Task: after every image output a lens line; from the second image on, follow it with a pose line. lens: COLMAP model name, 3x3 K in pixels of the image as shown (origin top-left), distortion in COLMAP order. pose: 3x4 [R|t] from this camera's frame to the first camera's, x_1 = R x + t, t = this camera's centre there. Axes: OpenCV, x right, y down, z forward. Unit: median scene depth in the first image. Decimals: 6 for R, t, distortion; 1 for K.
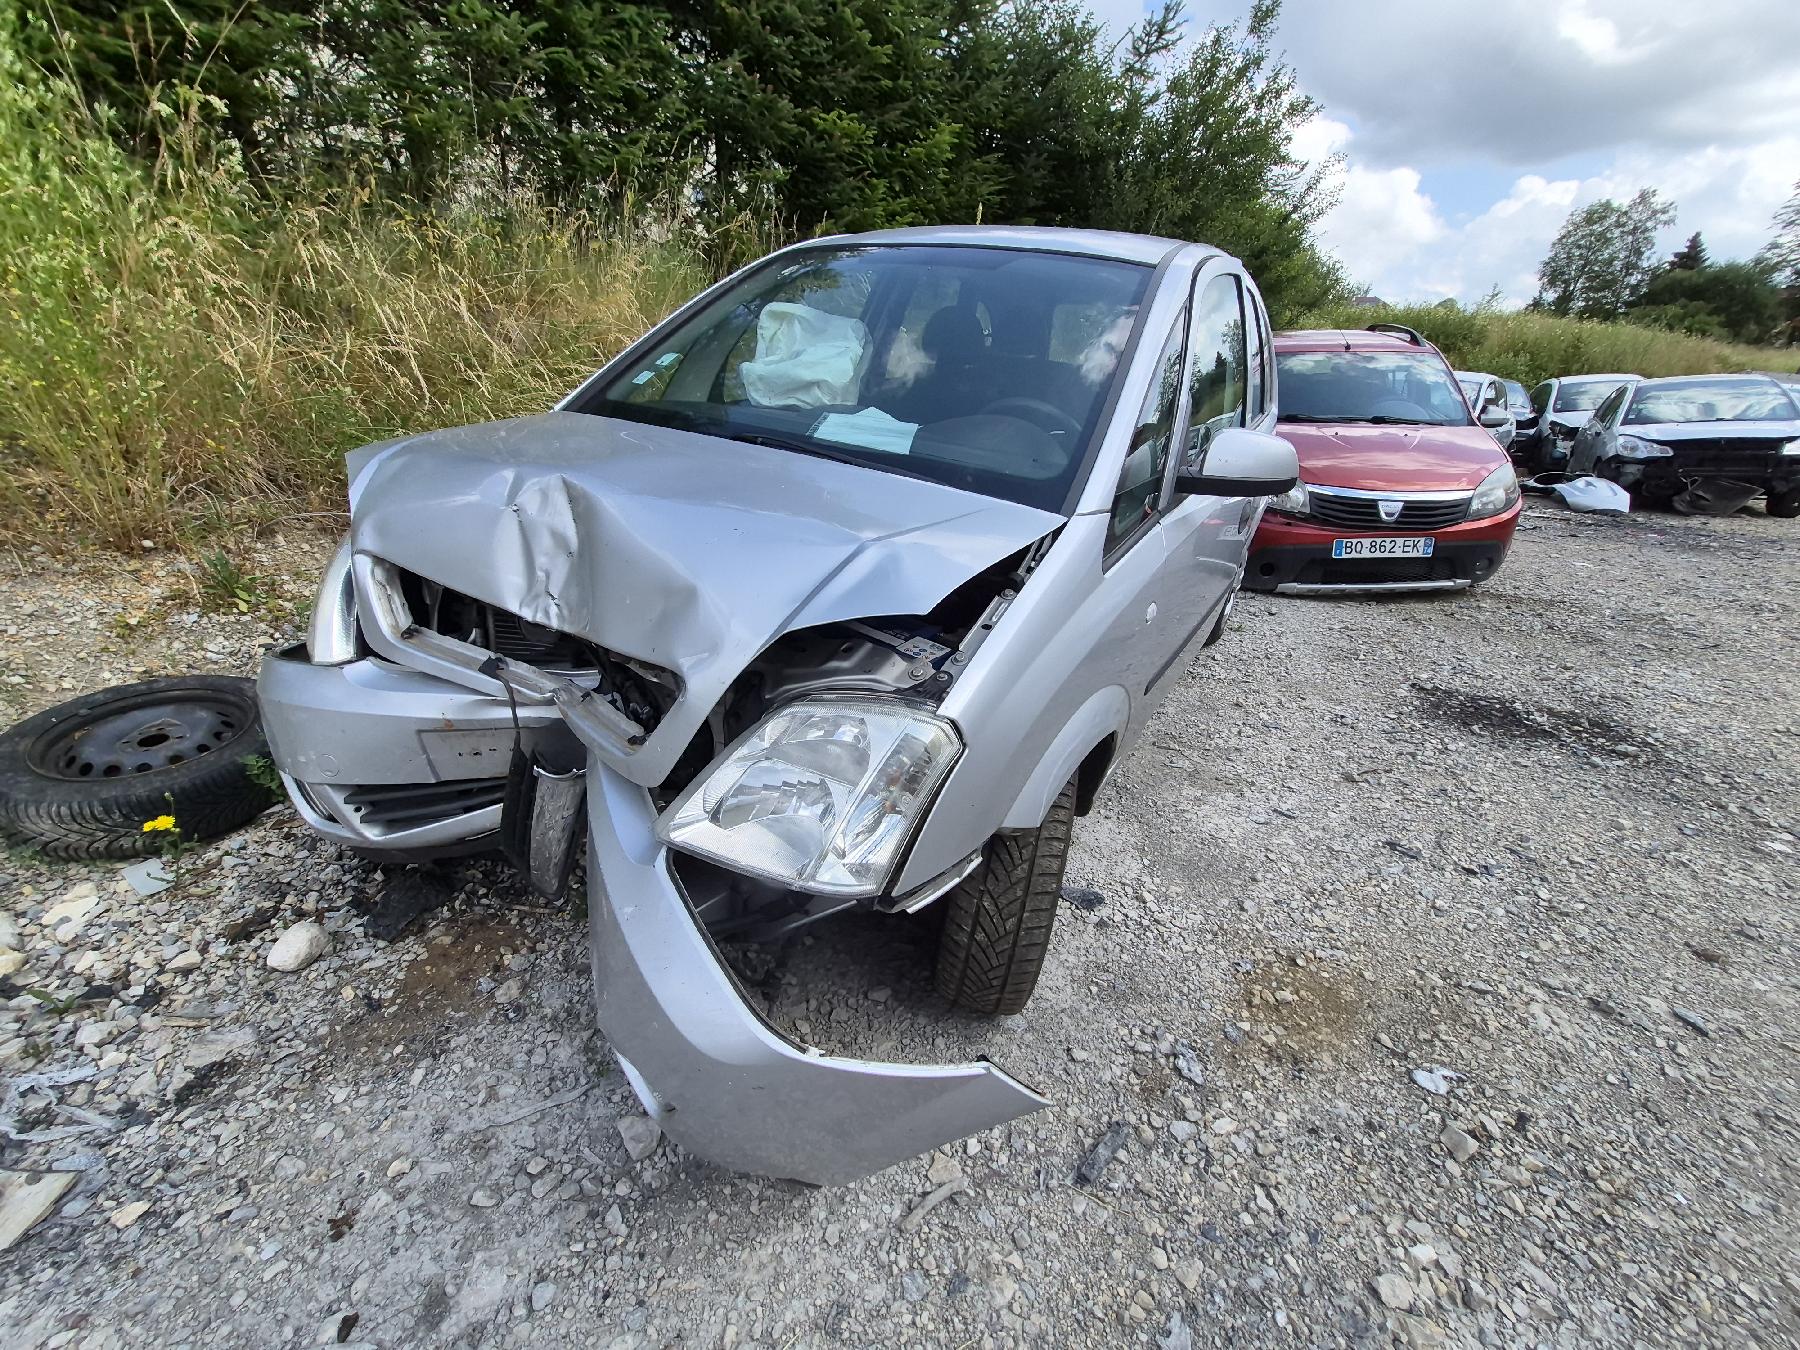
lens RADIAL K [[721.0, 0, 894.7], [0, 721.0, 678.7], [0, 0, 1]] dist [0.001917, -0.000843]
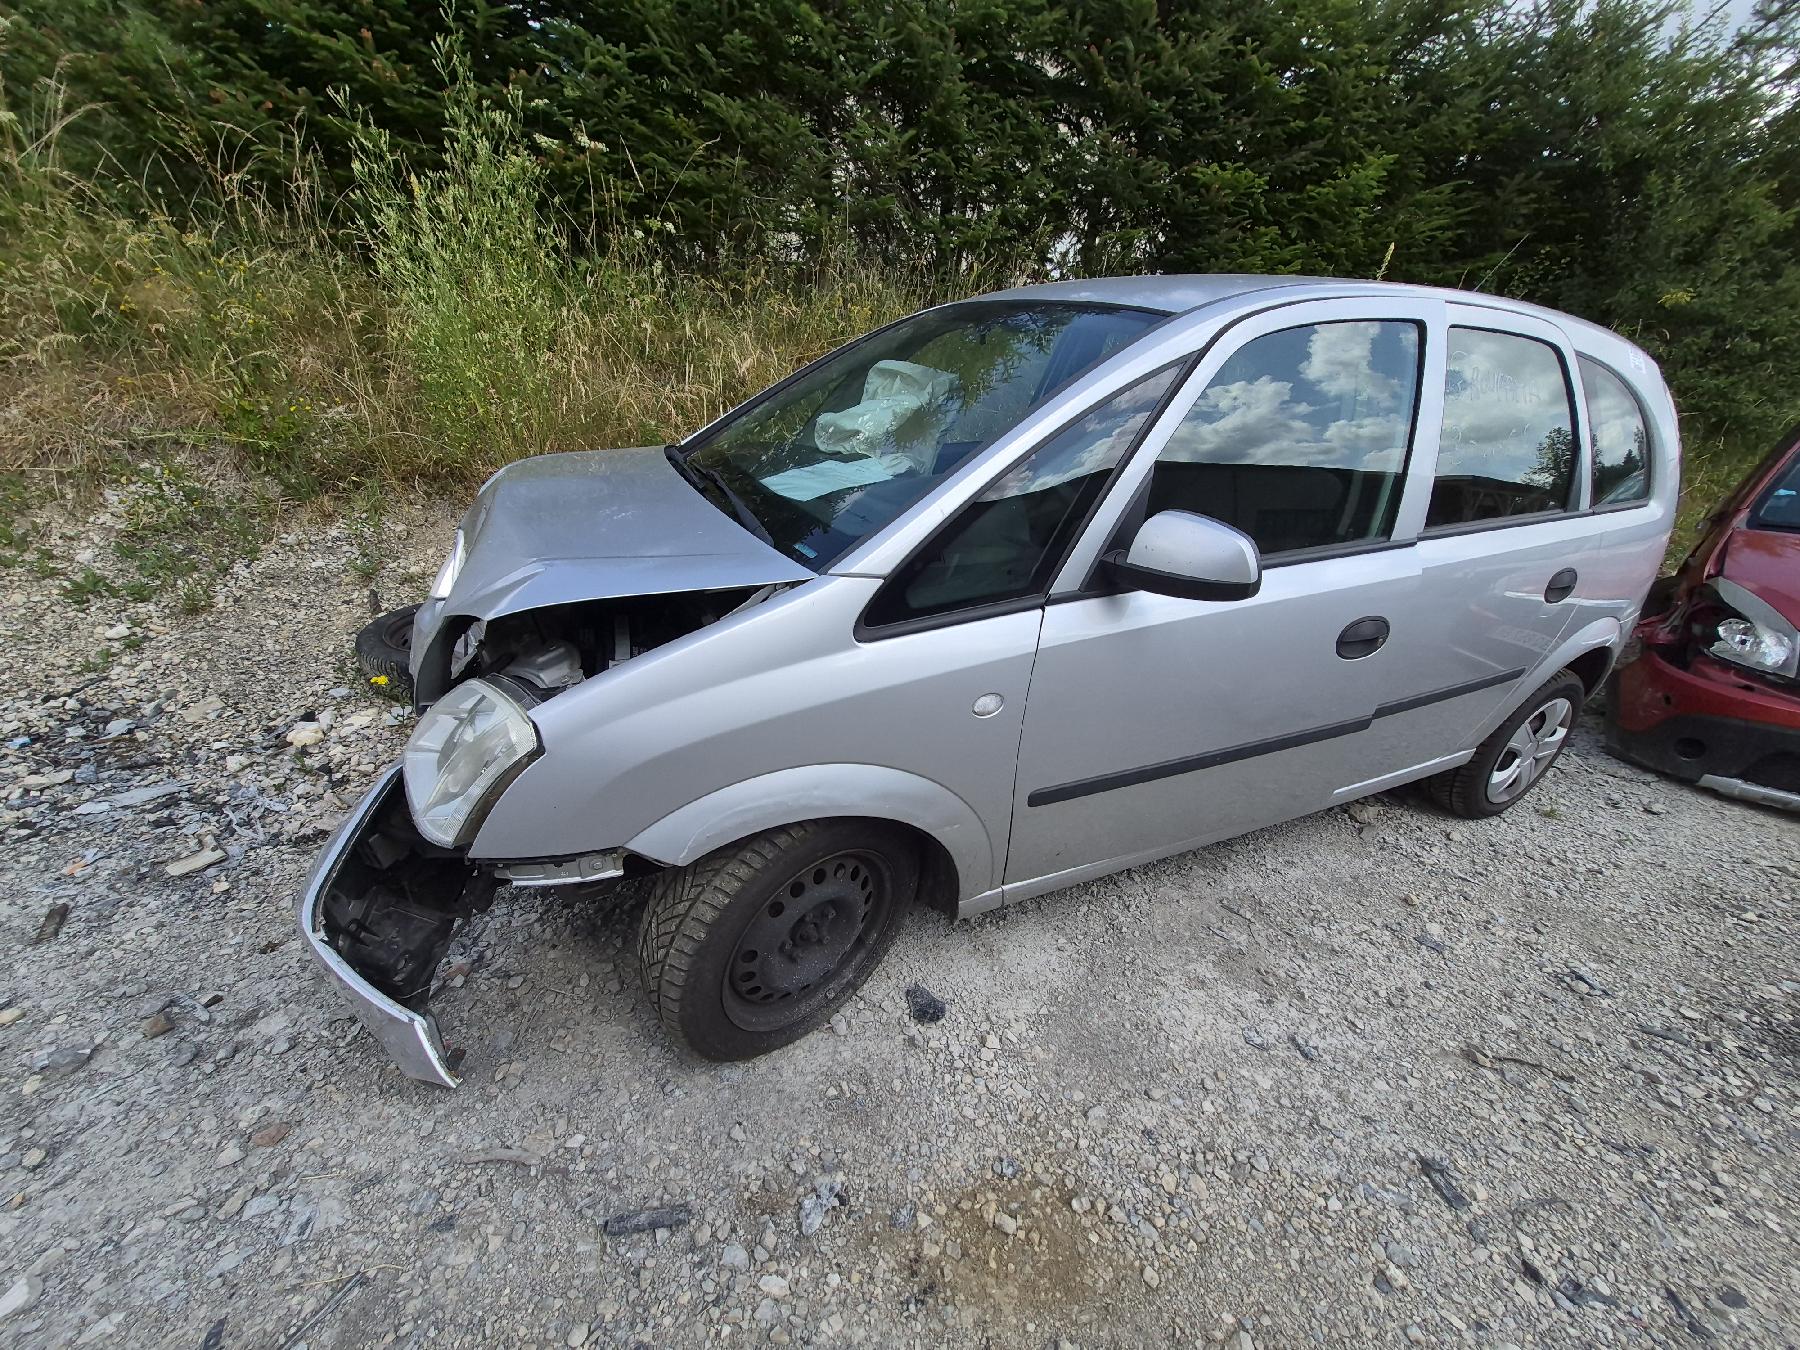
lens RADIAL K [[721.0, 0, 895.0], [0, 721.0, 670.5], [0, 0, 1]] dist [0.001917, -0.000843]
pose [[0.829701, 0.221523, -0.512370, 0.704987], [-0.255947, 0.966684, 0.003479, -0.109752], [0.496071, 0.128253, 0.858758, 0.192685]]
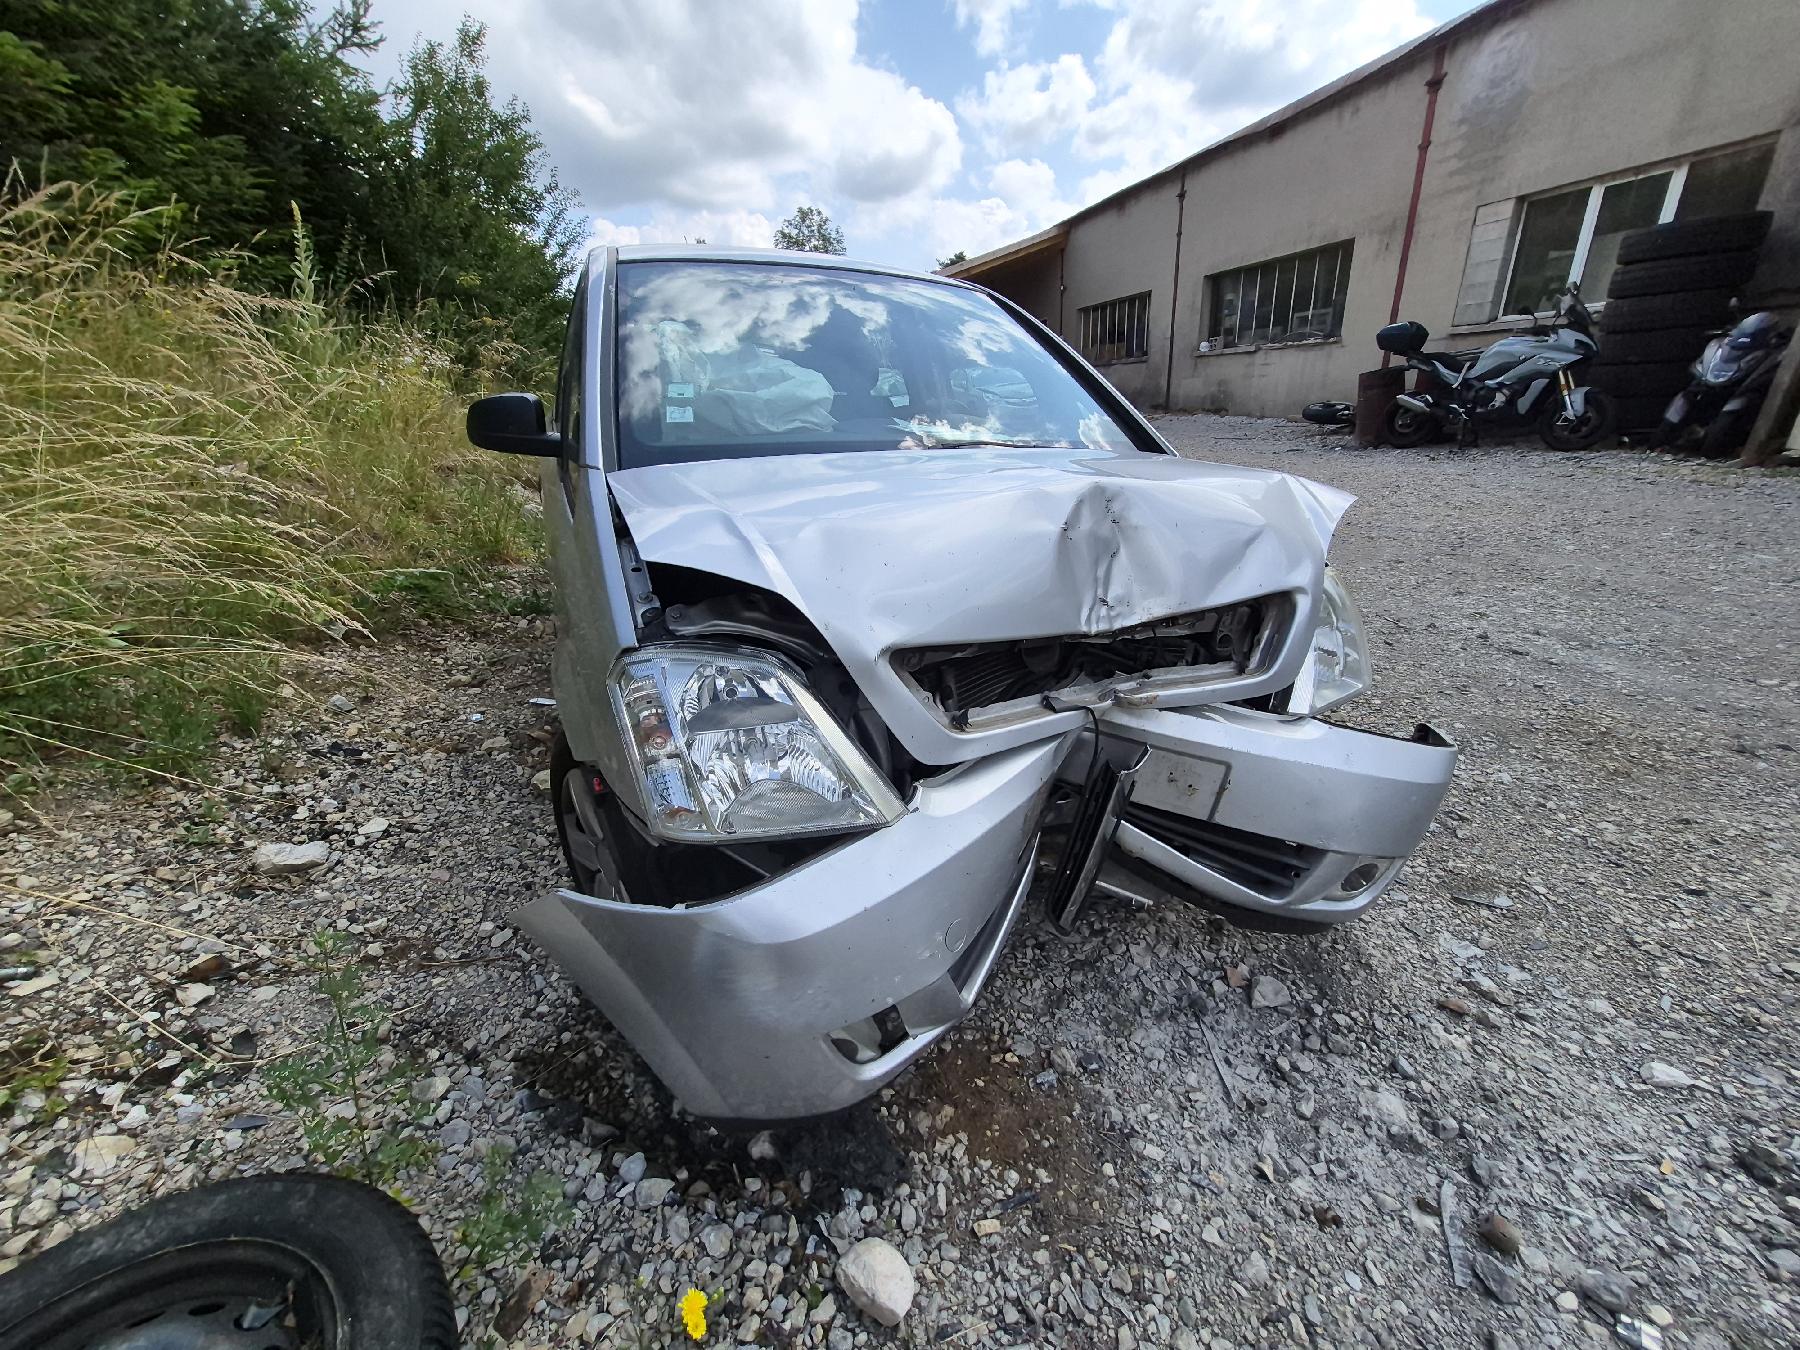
lens RADIAL K [[721.0, 0, 900.2], [0, 721.0, 675.5], [0, 0, 1]] dist [0.001917, -0.000843]
pose [[0.551007, -0.373942, 0.746029, -1.124566], [0.394662, 0.904457, 0.161861, -0.233686], [-0.735278, 0.205242, 0.645943, 0.453252]]
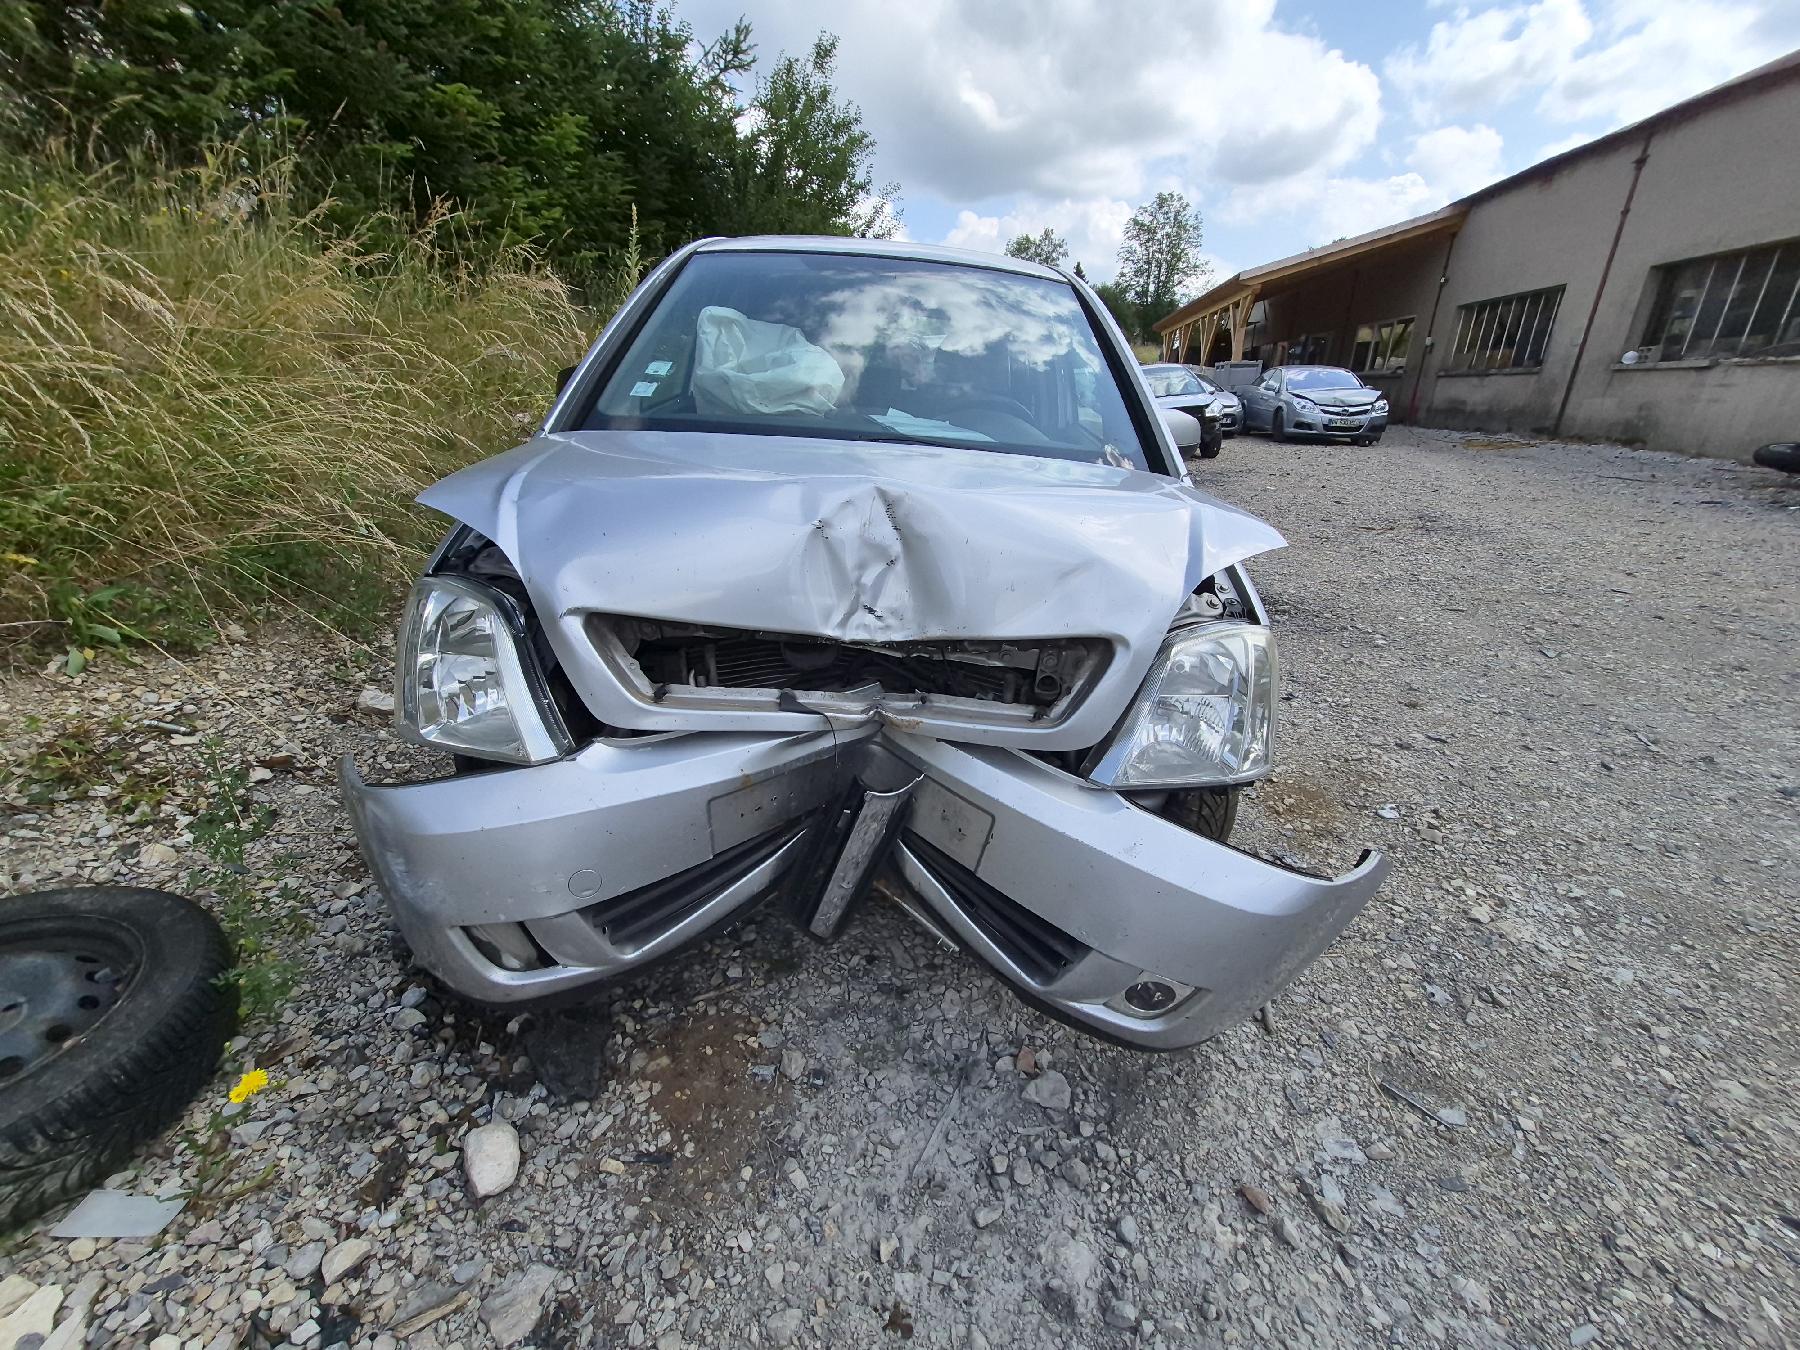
lens RADIAL K [[721.0, 0, 898.4], [0, 721.0, 679.7], [0, 0, 1]] dist [0.001917, -0.000843]
pose [[0.843956, -0.236168, 0.481625, -0.729453], [0.238062, 0.969502, 0.058244, -0.054754], [-0.480692, 0.065501, 0.874440, 0.113162]]
